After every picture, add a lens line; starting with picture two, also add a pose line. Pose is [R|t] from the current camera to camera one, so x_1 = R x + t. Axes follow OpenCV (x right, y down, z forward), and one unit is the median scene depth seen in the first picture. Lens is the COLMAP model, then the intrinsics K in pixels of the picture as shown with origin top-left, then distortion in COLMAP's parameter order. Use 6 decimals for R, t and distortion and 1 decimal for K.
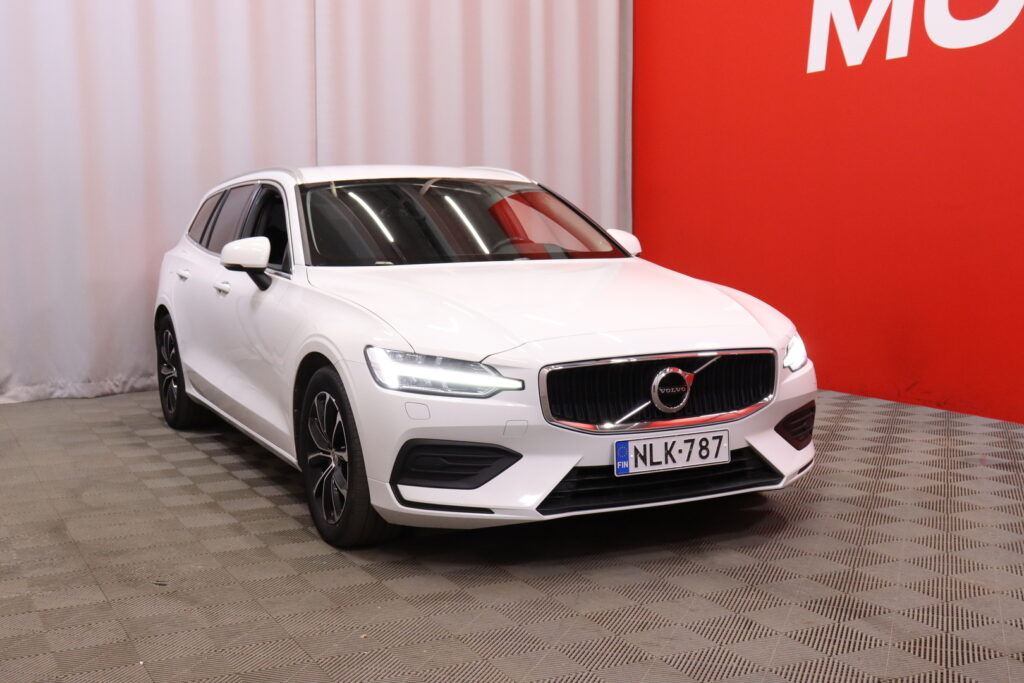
lens RADIAL K [[1326.1, 0, 511.1], [0, 1326.1, 342.3], [0, 0, 1]] dist [-0.005250, 0.000000]
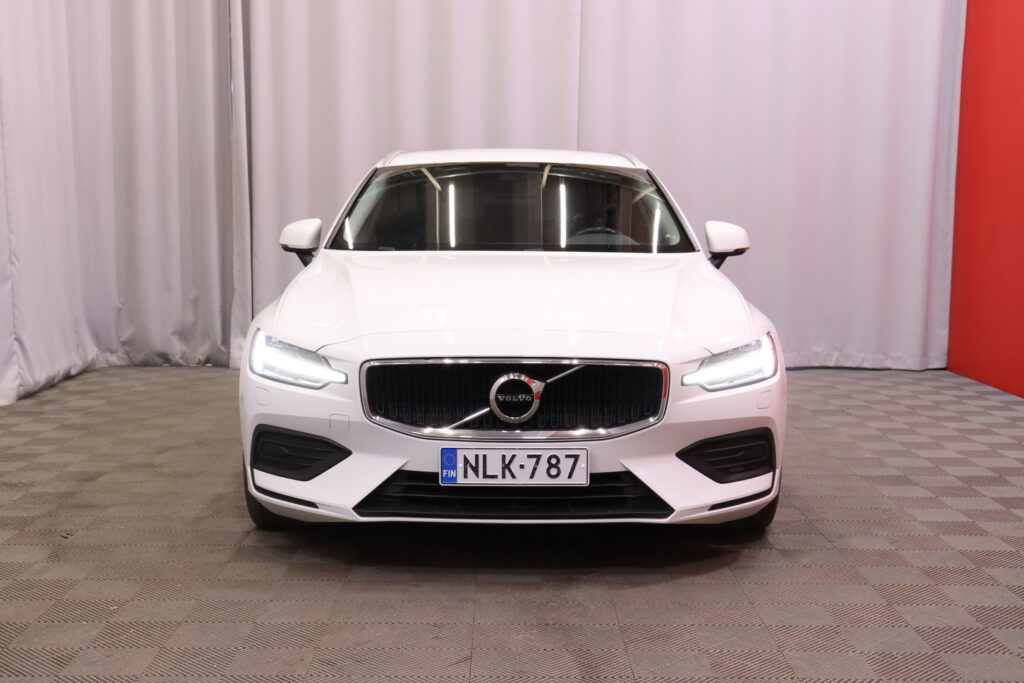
lens RADIAL K [[1326.1, 0, 511.5], [0, 1326.1, 336.0], [0, 0, 1]] dist [-0.005250, 0.000000]
pose [[0.898455, 0.066934, -0.433934, 0.511619], [-0.064169, 0.997717, 0.021036, -0.025634], [0.434352, 0.008945, 0.900699, 0.180698]]
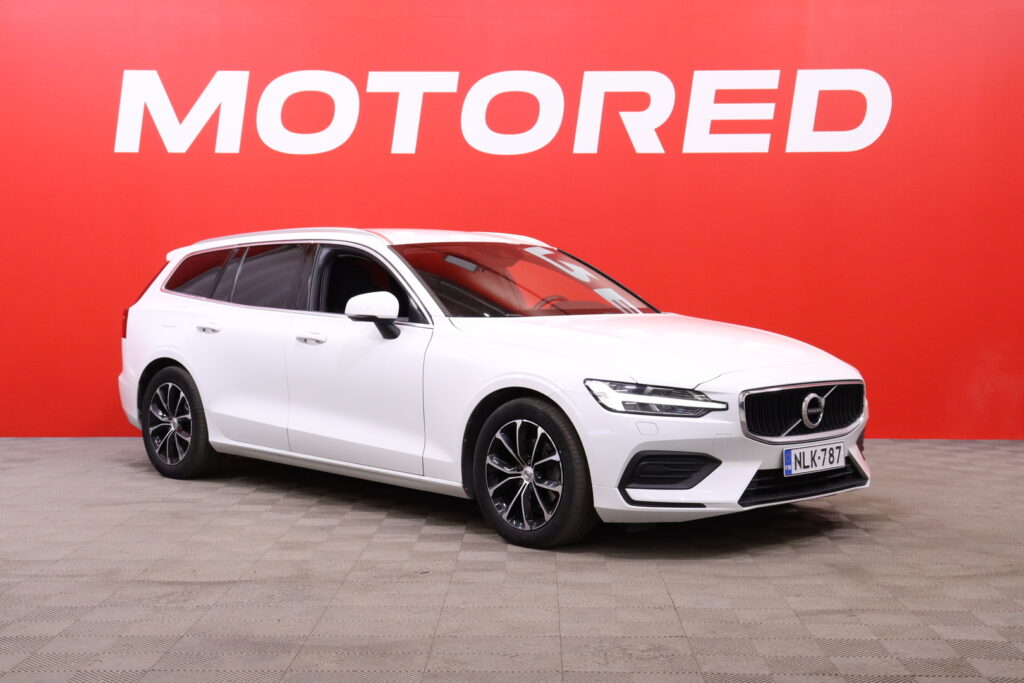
lens RADIAL K [[1492.9, 0, 511.9], [0, 1492.9, 340.2], [0, 0, 1]] dist [-0.055471, 0.000000]
pose [[0.952390, 0.002513, 0.304871, -0.611442], [0.014508, 0.998460, -0.053554, 0.040991], [-0.304536, 0.055427, 0.950887, -0.310377]]
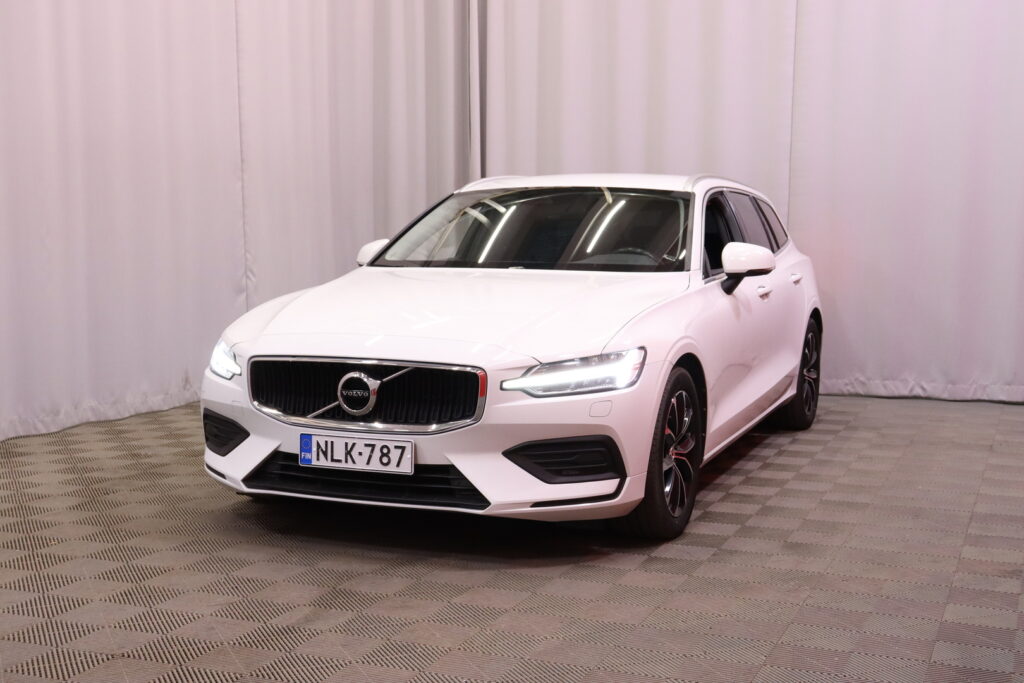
lens RADIAL K [[1338.5, 0, 508.5], [0, 1338.5, 343.6], [0, 0, 1]] dist [0.044362, 0.000000]
pose [[0.655089, 0.086488, -0.750585, 0.988228], [-0.088740, 0.995358, 0.037243, -0.053079], [0.750322, 0.042210, 0.659723, 0.394435]]
